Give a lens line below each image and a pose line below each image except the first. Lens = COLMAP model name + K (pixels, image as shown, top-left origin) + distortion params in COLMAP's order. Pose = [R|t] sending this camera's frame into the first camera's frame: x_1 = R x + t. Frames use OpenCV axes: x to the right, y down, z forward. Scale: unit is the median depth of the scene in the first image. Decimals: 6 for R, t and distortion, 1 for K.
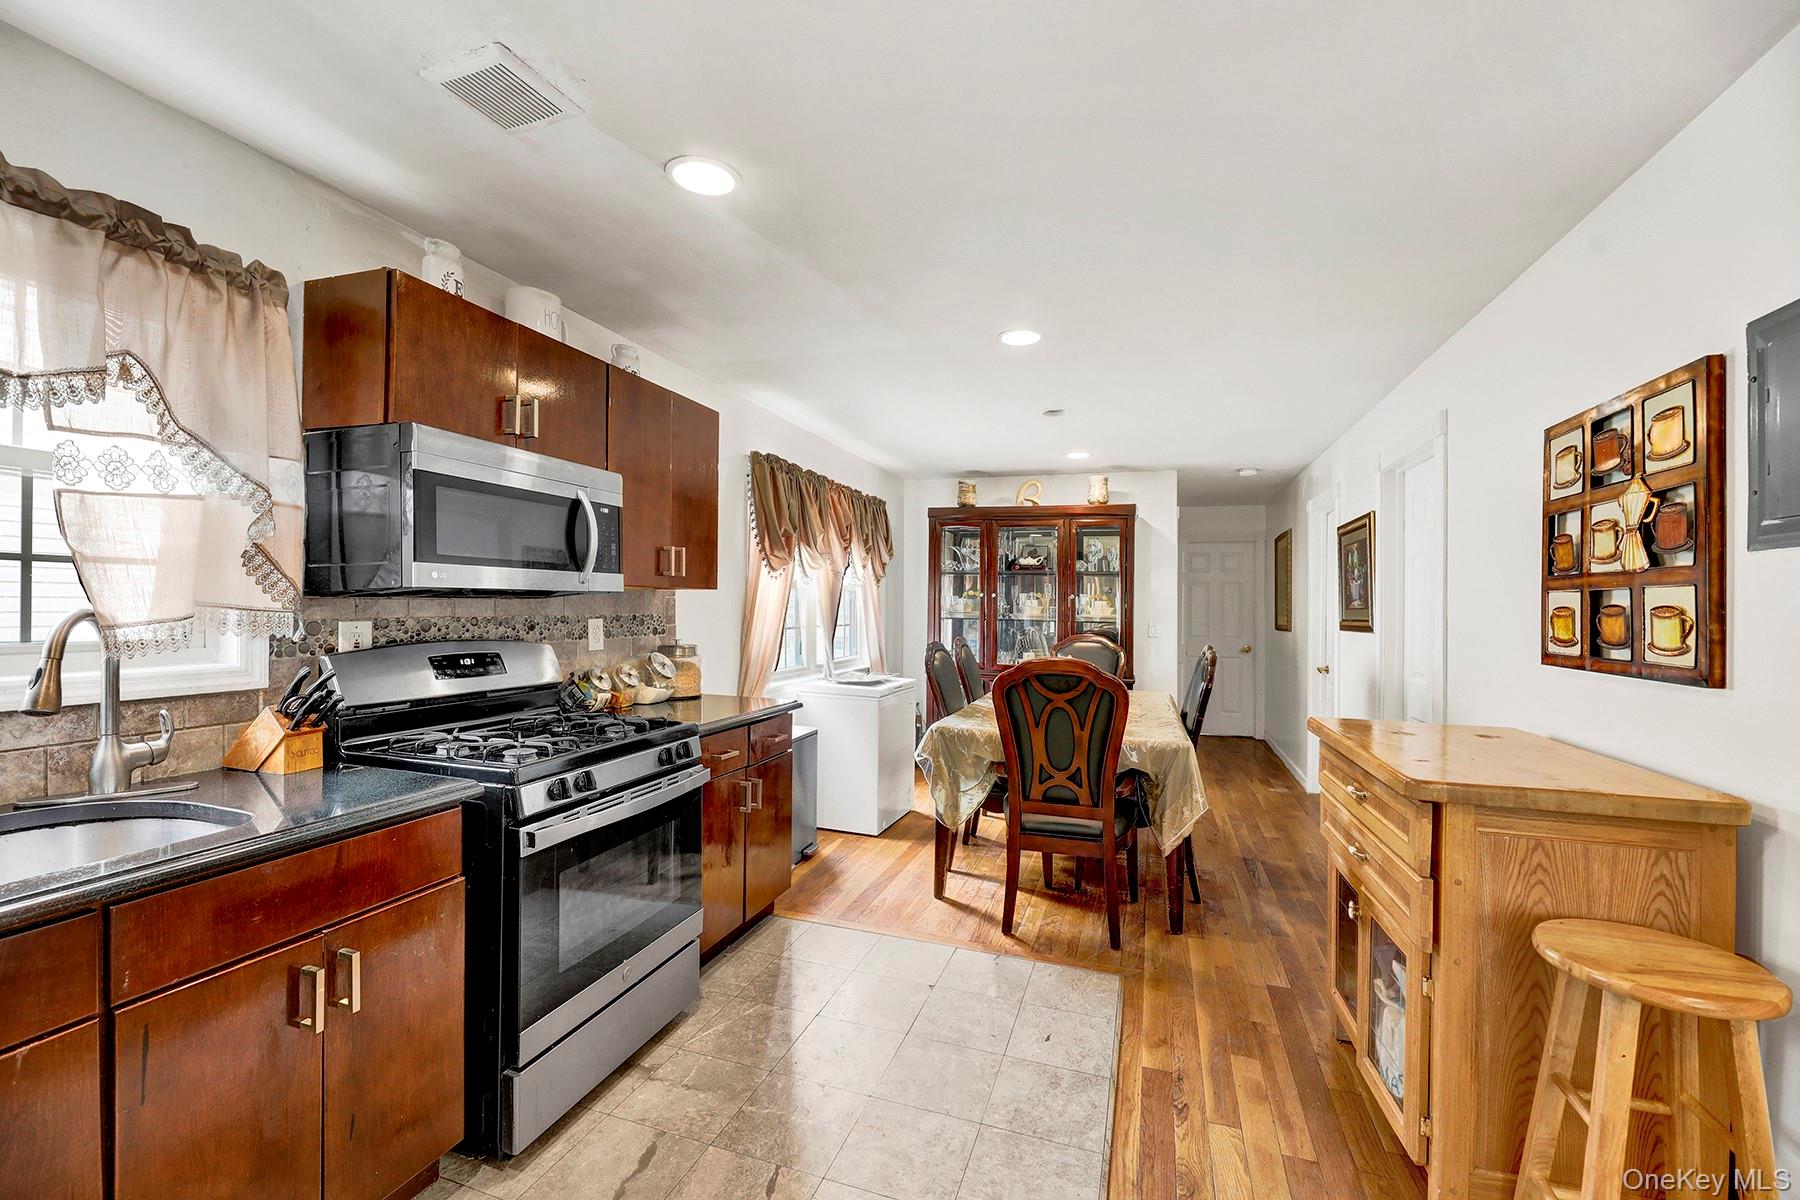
lens RADIAL K [[743.3, 0, 897.7], [0, 743.3, 597.2], [0, 0, 1]] dist [-0.000562, -0.000737]
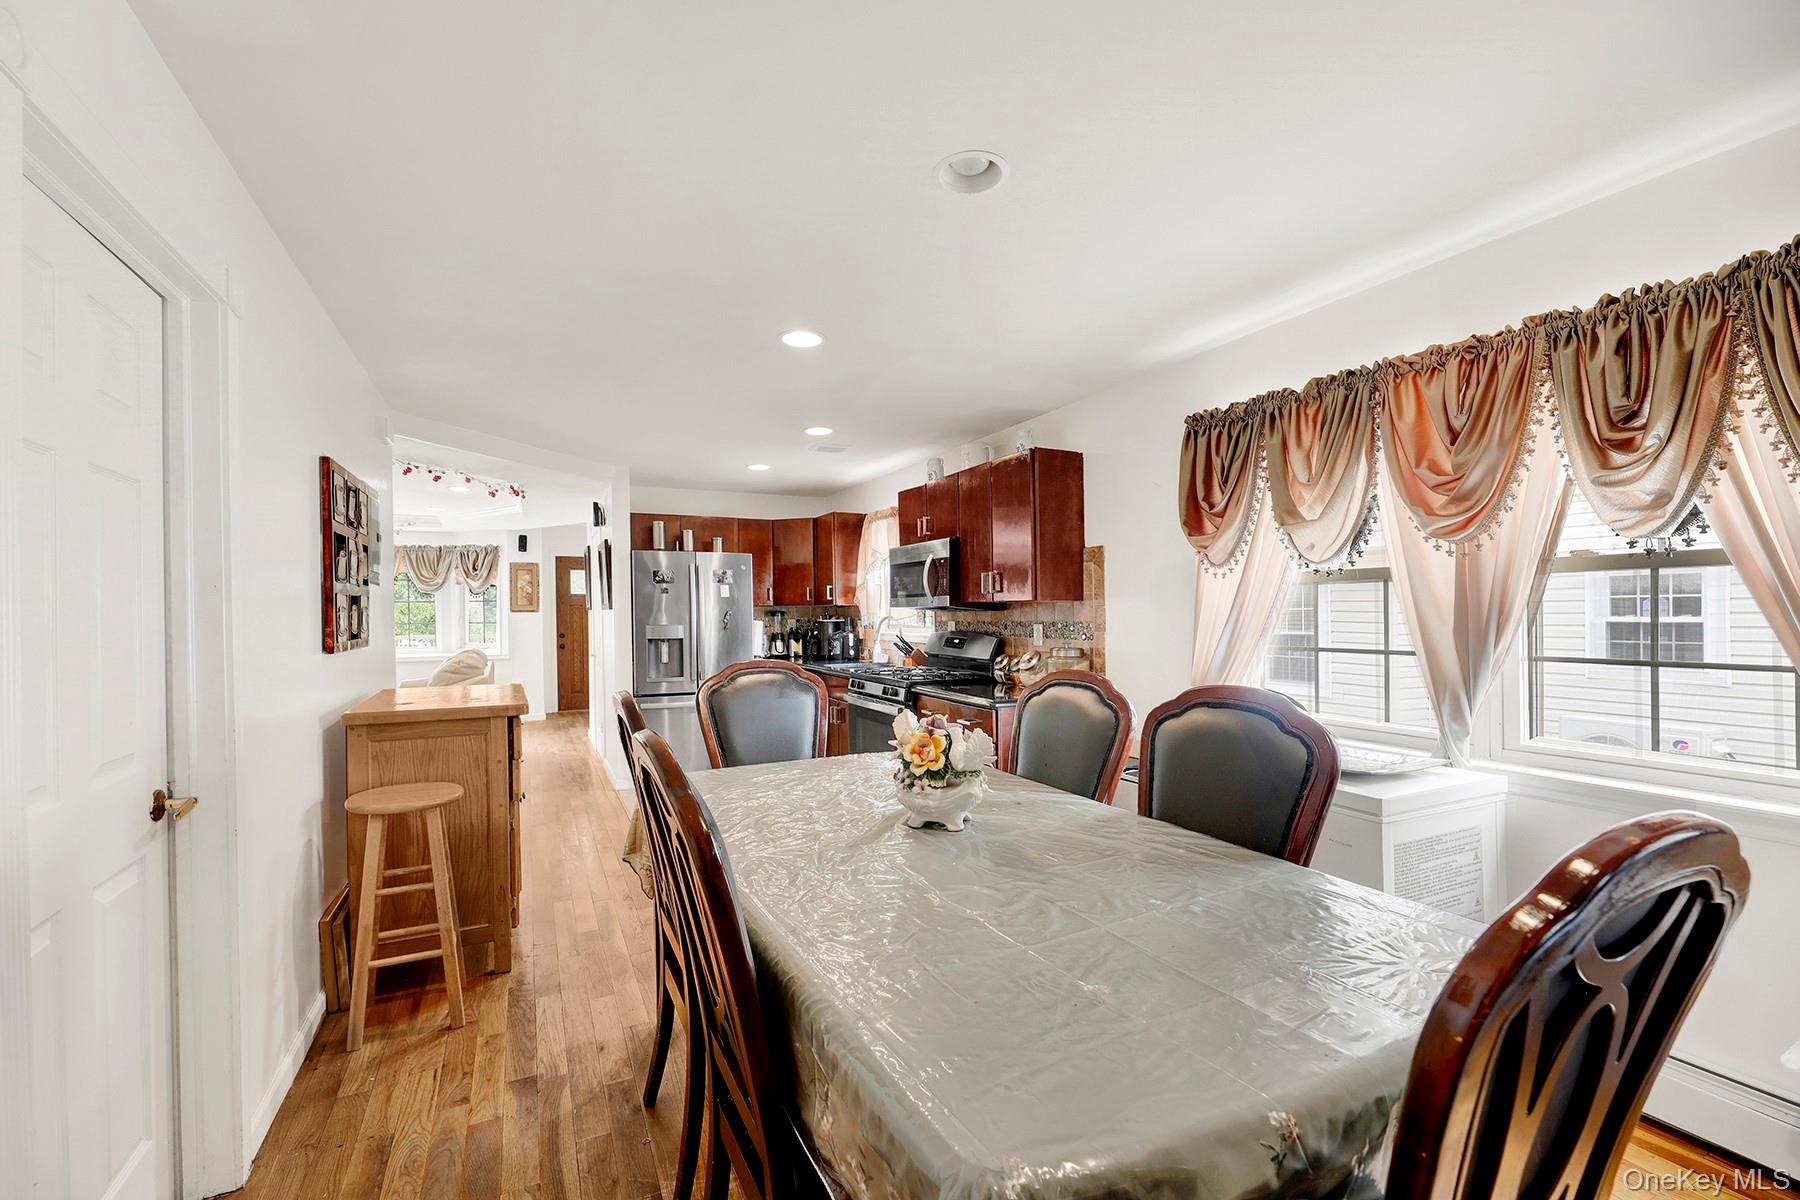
lens RADIAL K [[743.3, 0, 908.5], [0, 743.3, 638.7], [0, 0, 1]] dist [-0.000562, -0.000737]
pose [[-0.695281, 0.015356, -0.718574, 0.824575], [0.000274, 0.999777, 0.021100, 0.028444], [0.718738, 0.014473, -0.695130, 1.890812]]
